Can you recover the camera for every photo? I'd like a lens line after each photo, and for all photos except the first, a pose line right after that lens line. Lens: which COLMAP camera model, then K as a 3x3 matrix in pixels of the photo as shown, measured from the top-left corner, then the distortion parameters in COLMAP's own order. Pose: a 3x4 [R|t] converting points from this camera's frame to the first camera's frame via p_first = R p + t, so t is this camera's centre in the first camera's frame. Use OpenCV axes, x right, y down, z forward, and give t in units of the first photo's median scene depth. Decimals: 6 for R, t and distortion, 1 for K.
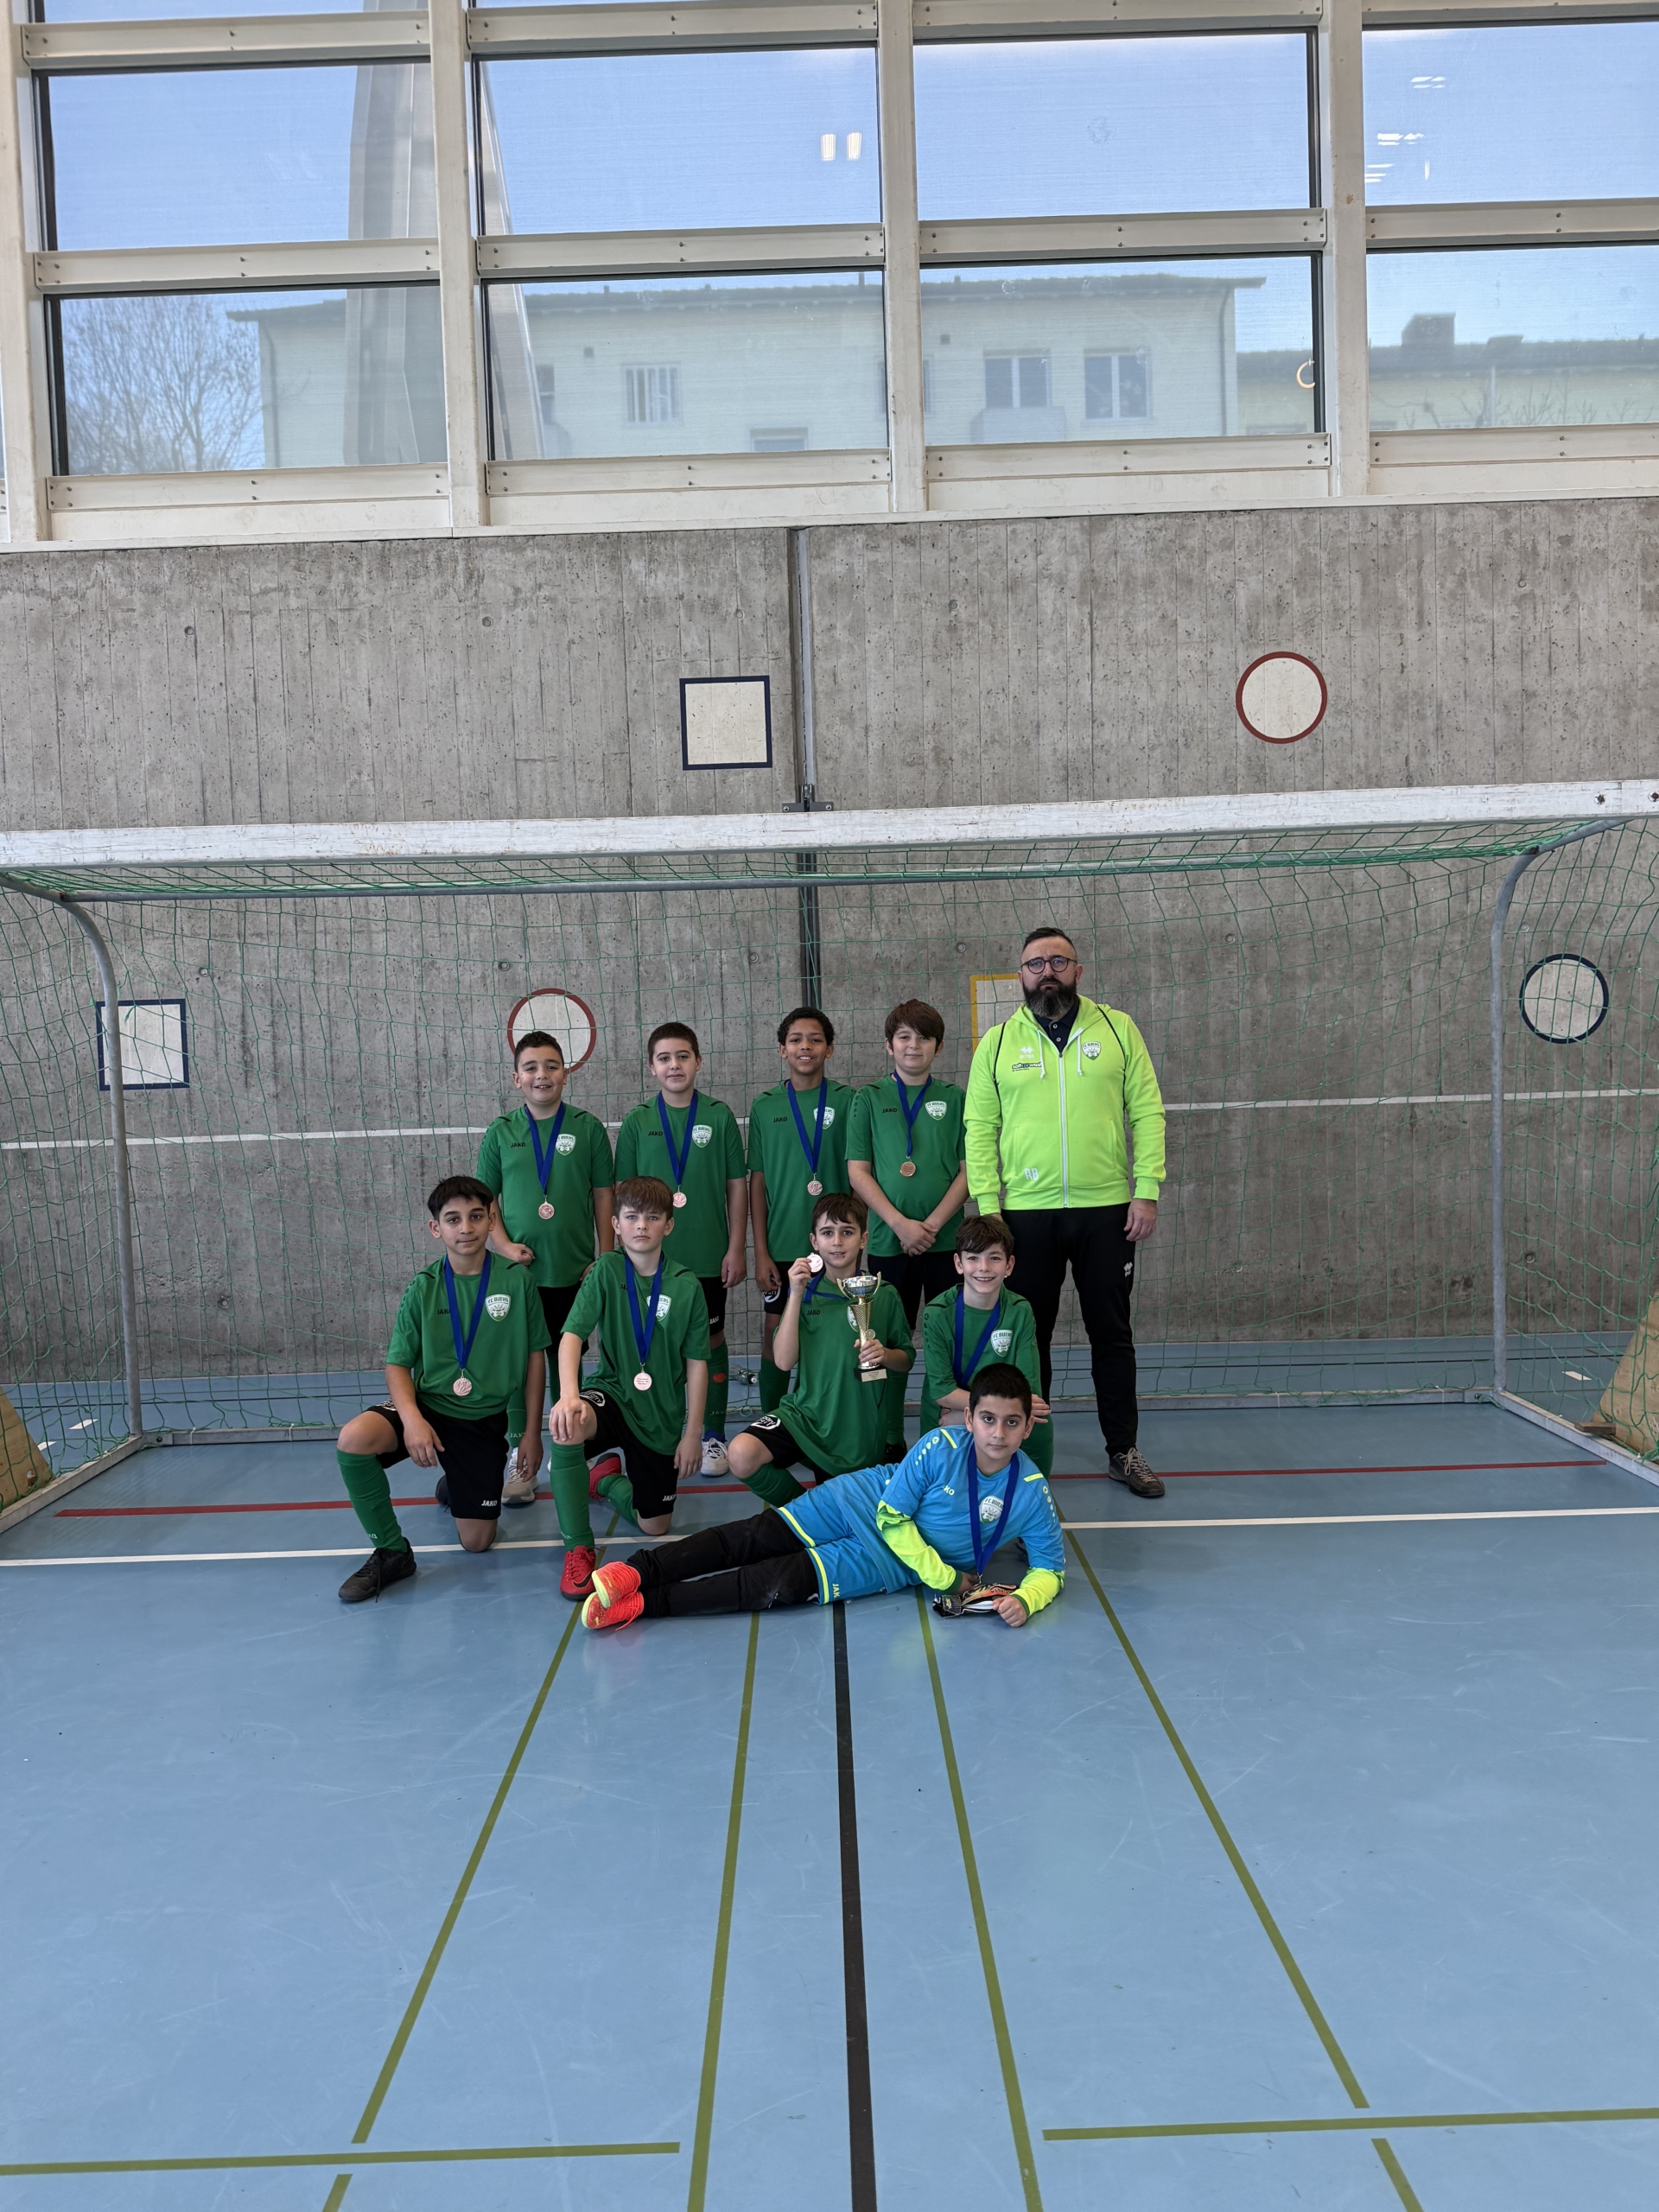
lens RADIAL K [[1547.9, 0, 824.3], [0, 1547.9, 1110.4], [0, 0, 1]] dist [0.084800, -0.108563]
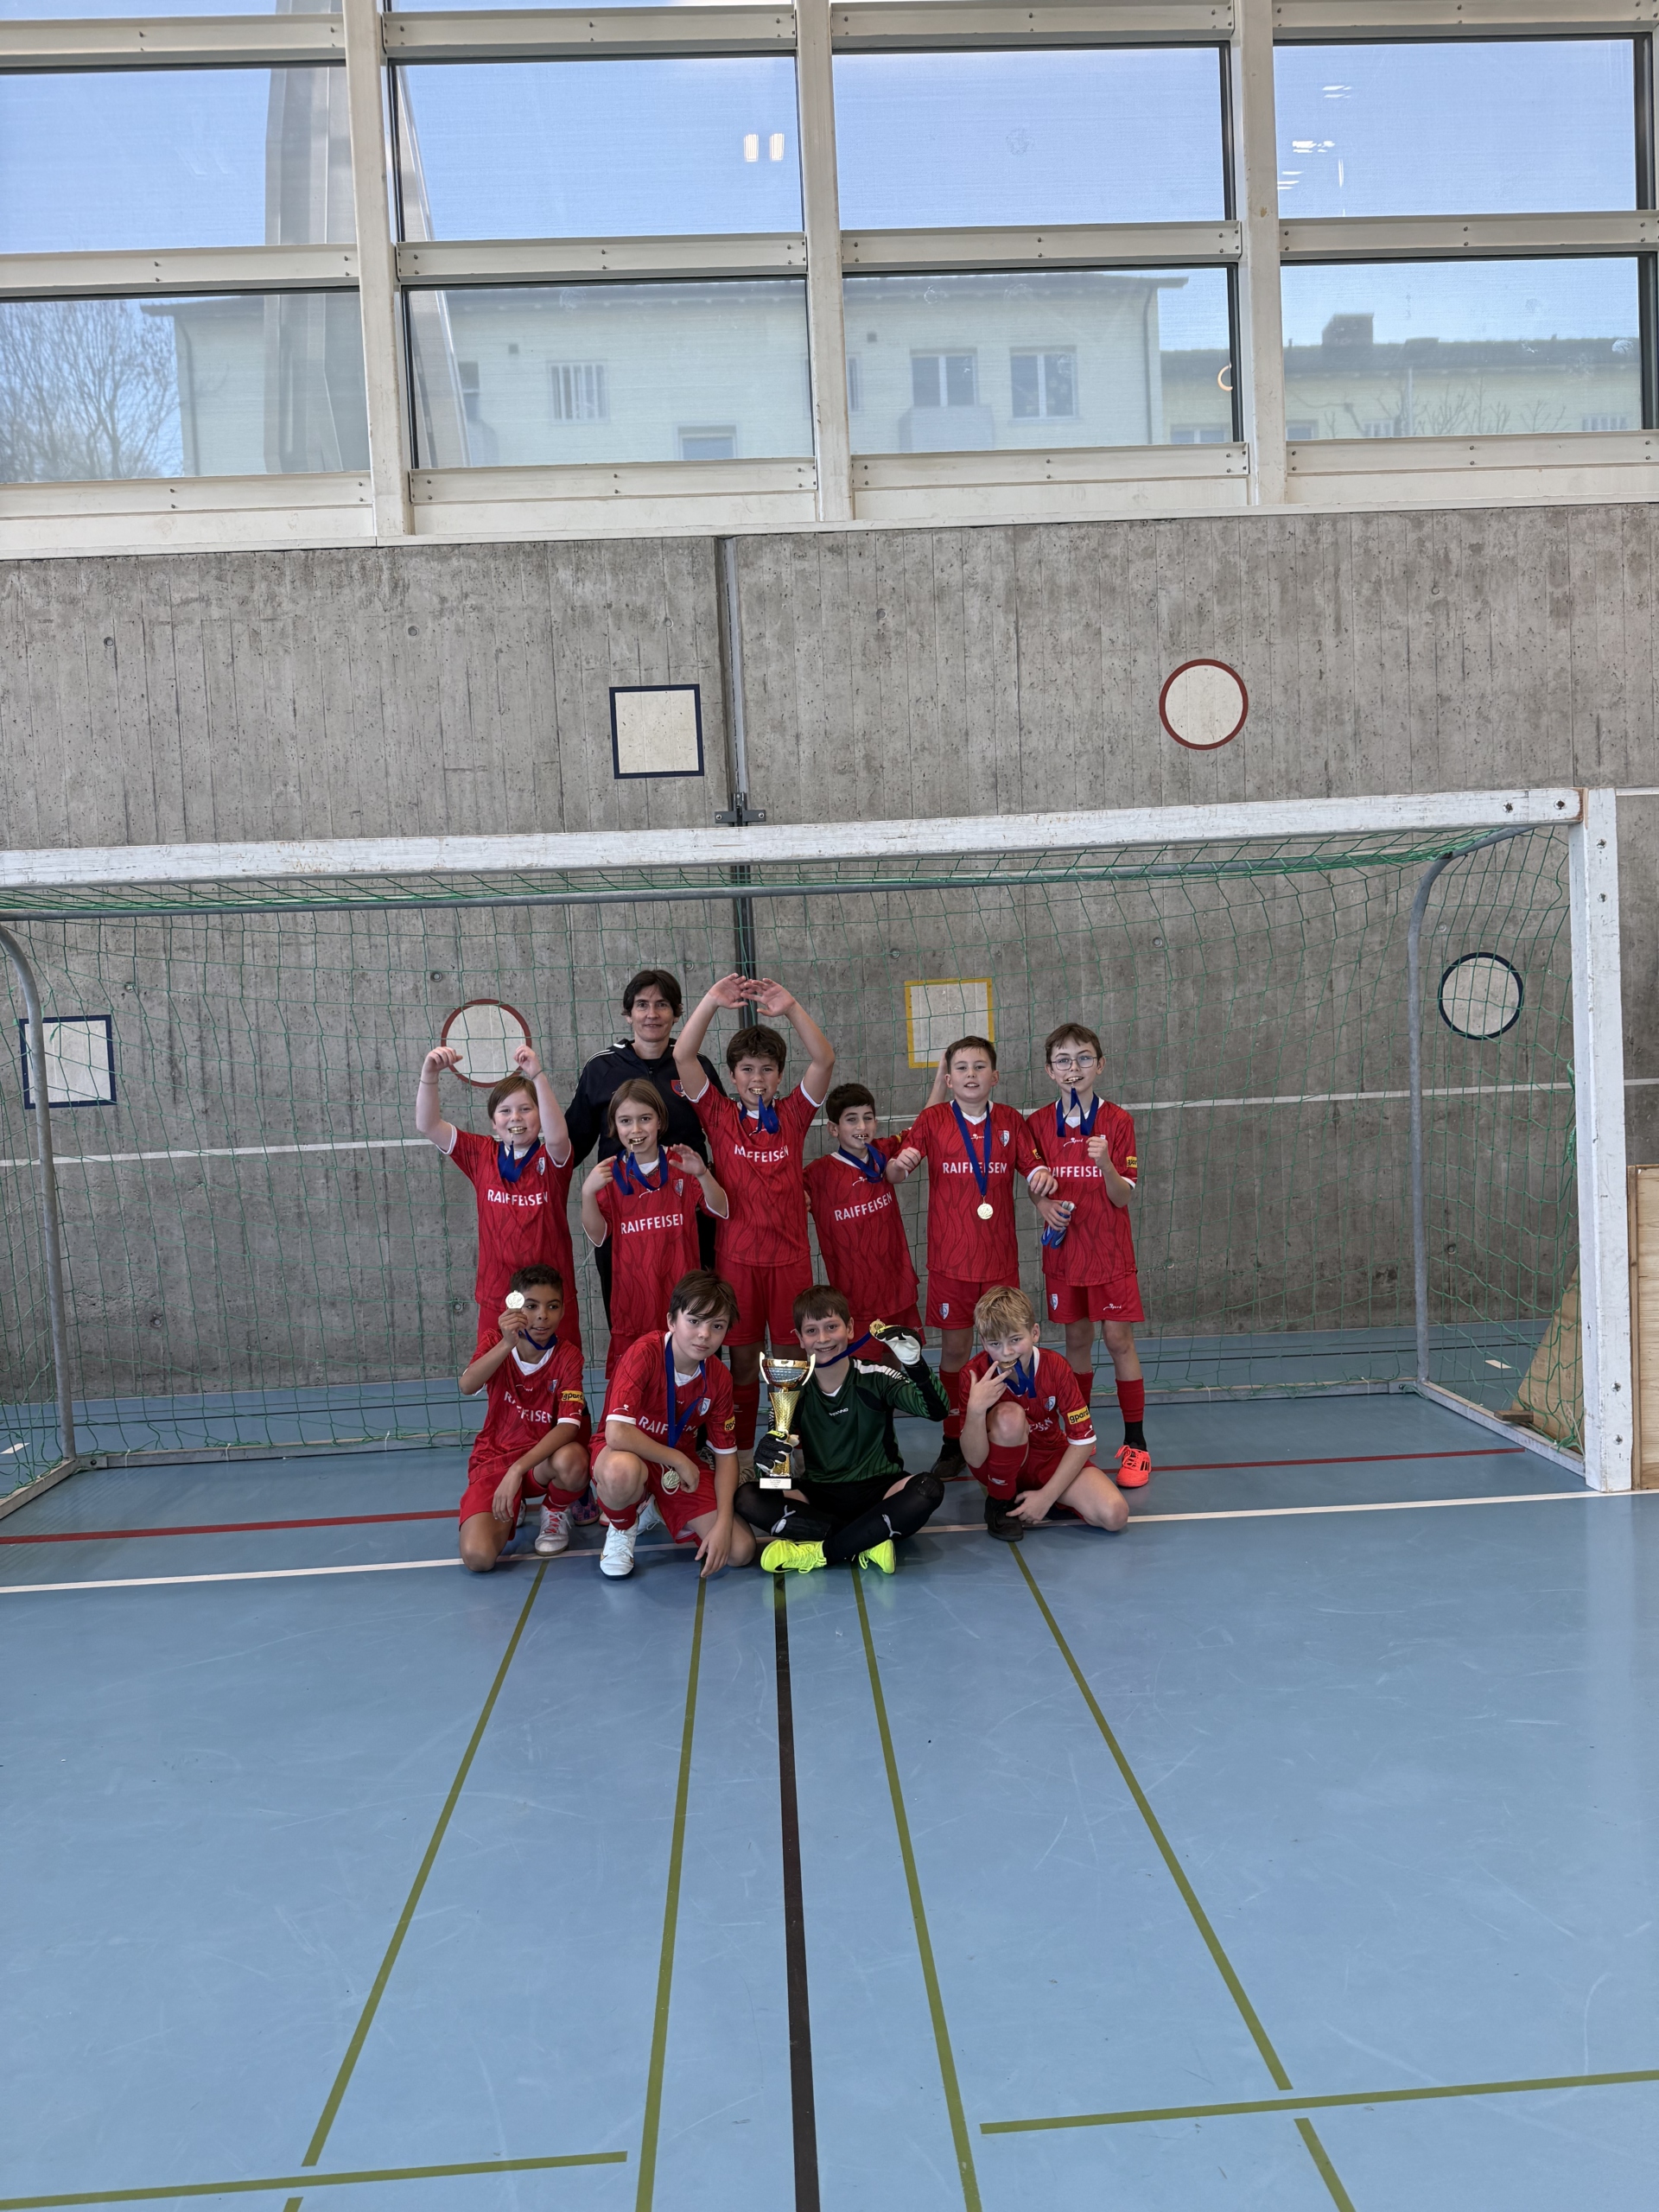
lens RADIAL K [[1547.9, 0, 828.2], [0, 1547.9, 1116.8], [0, 0, 1]] dist [0.084800, -0.108563]
pose [[0.999045, -0.016288, 0.040553, 0.002510], [0.016025, 0.999848, 0.006811, -0.006403], [-0.040658, -0.006154, 0.999154, -0.006825]]
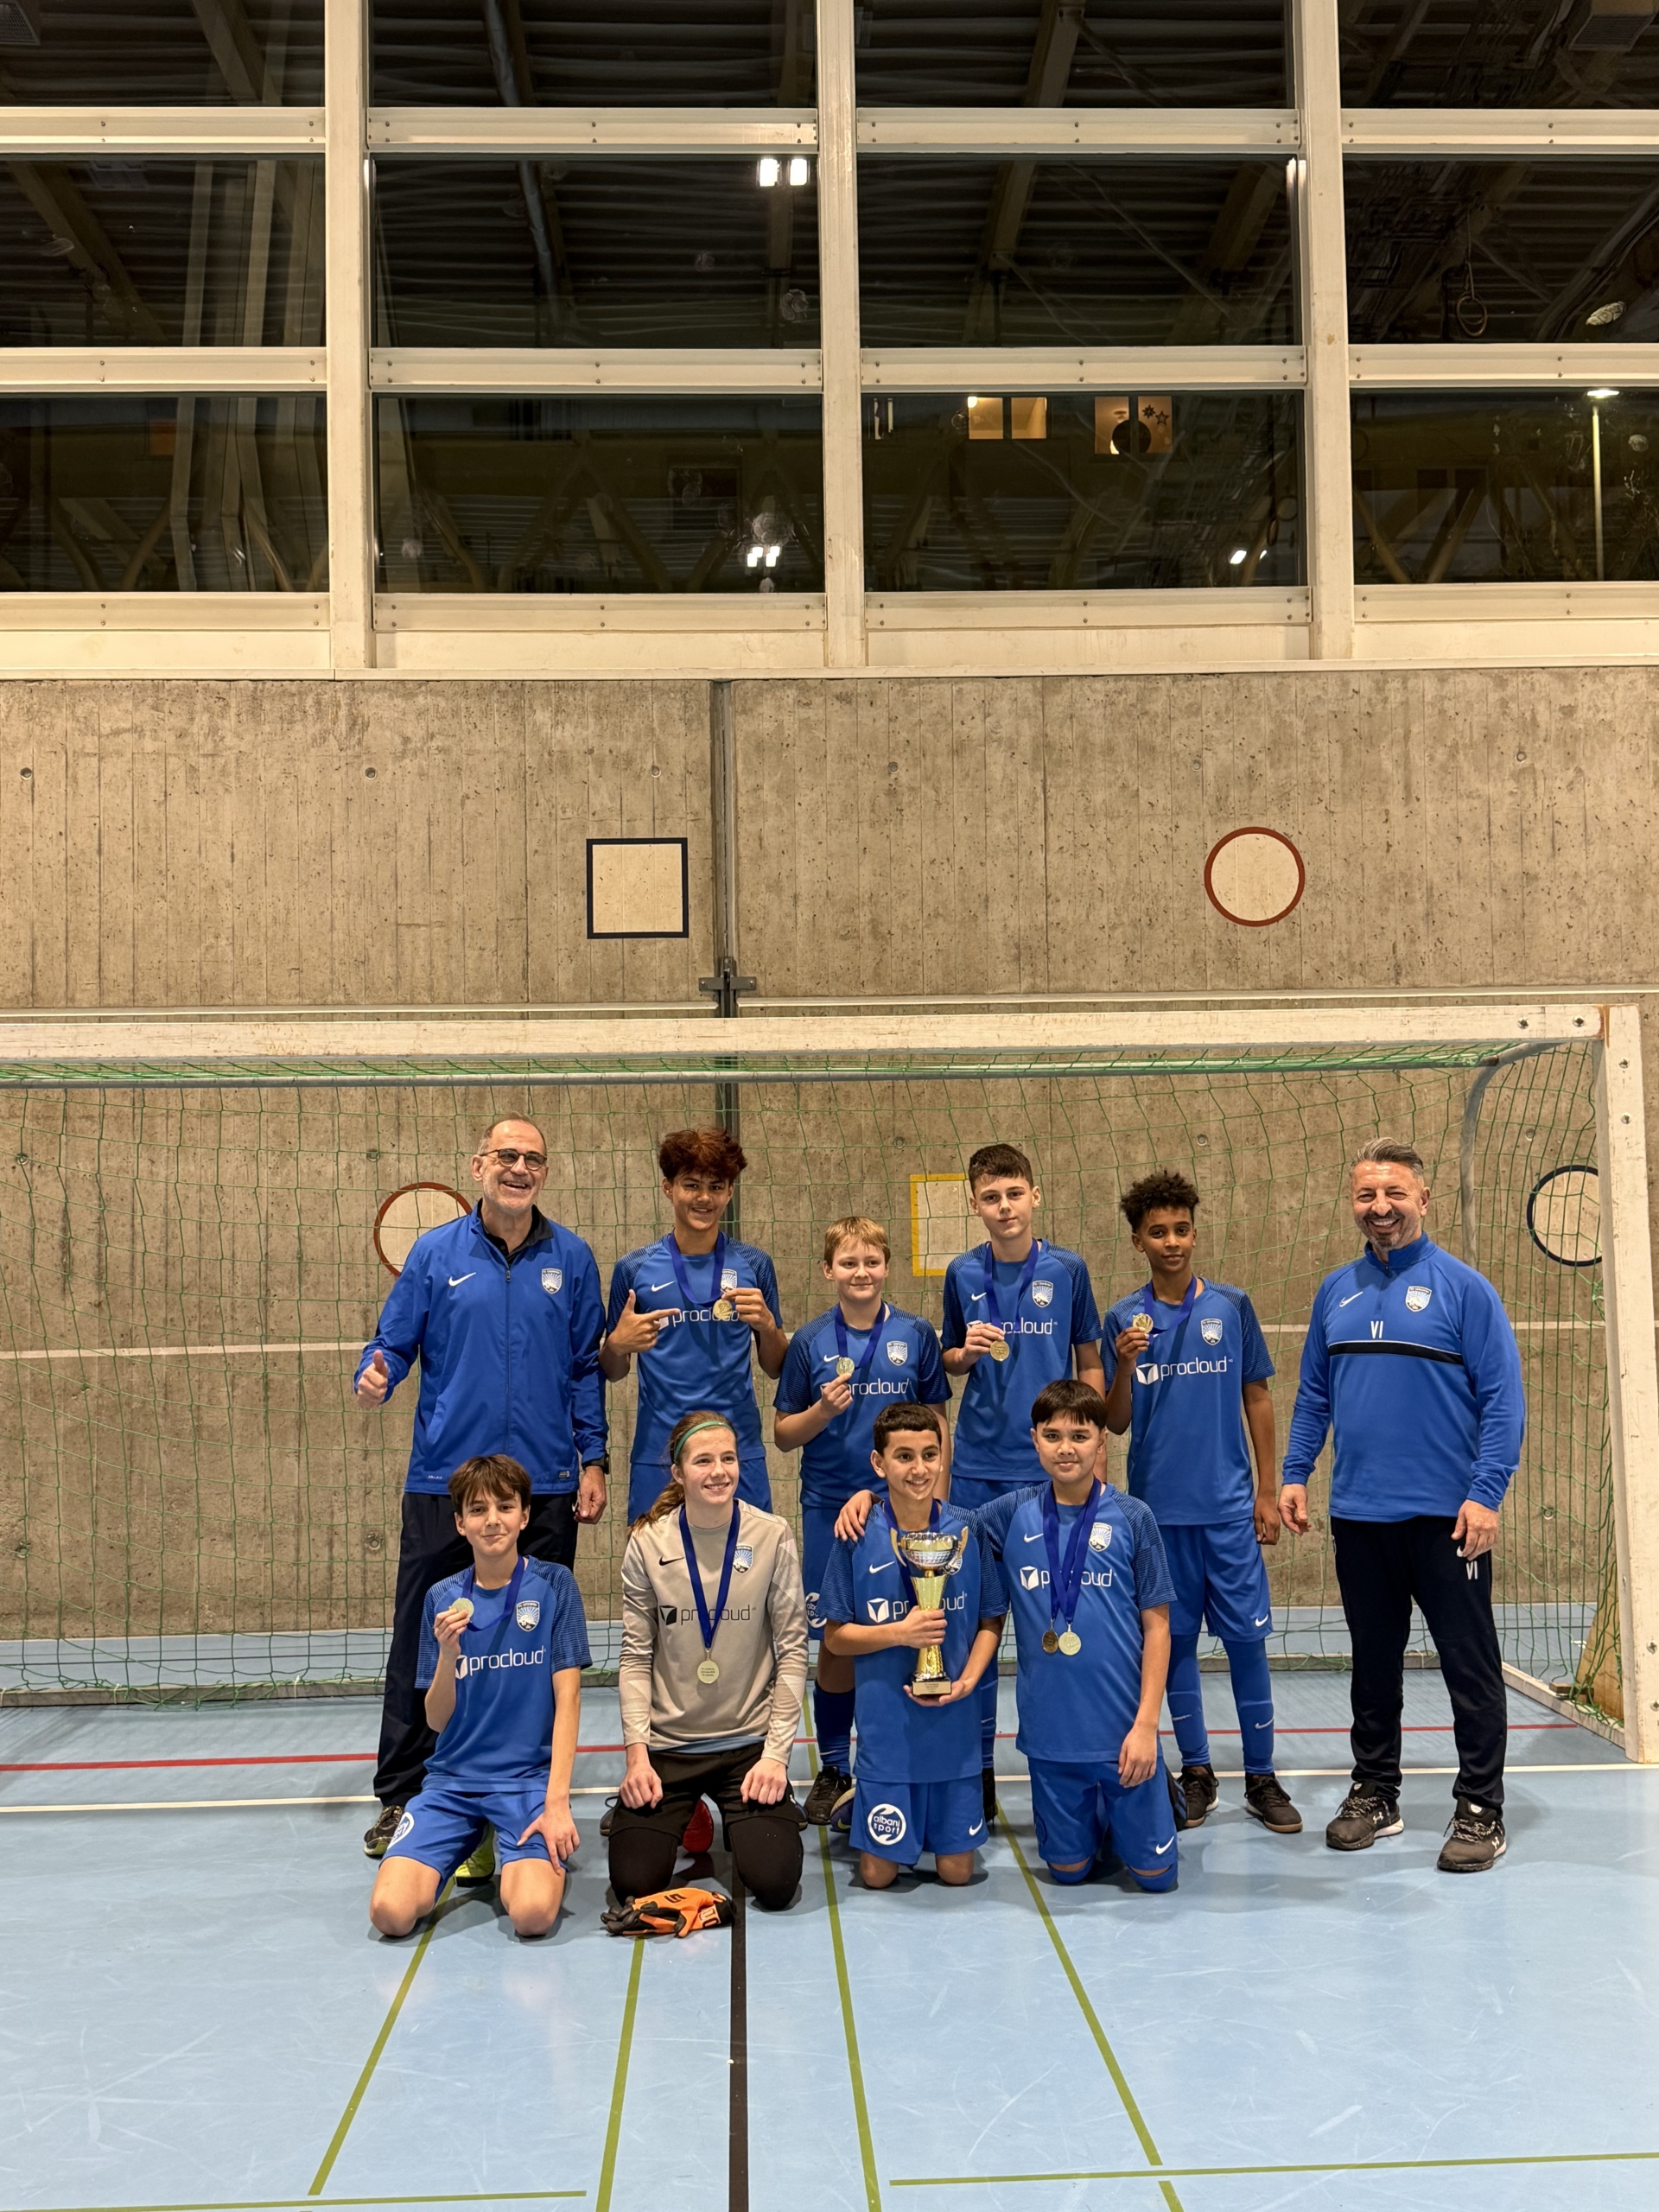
lens RADIAL K [[2189.5, 0, 836.0], [0, 2189.5, 1099.4], [0, 0, 1]] dist [0.079650, 0.000000]
pose [[0.999157, 0.017668, 0.037055, 0.006150], [-0.013592, 0.994111, -0.107509, 0.003704], [-0.038736, 0.106914, 0.993513, -0.235600]]
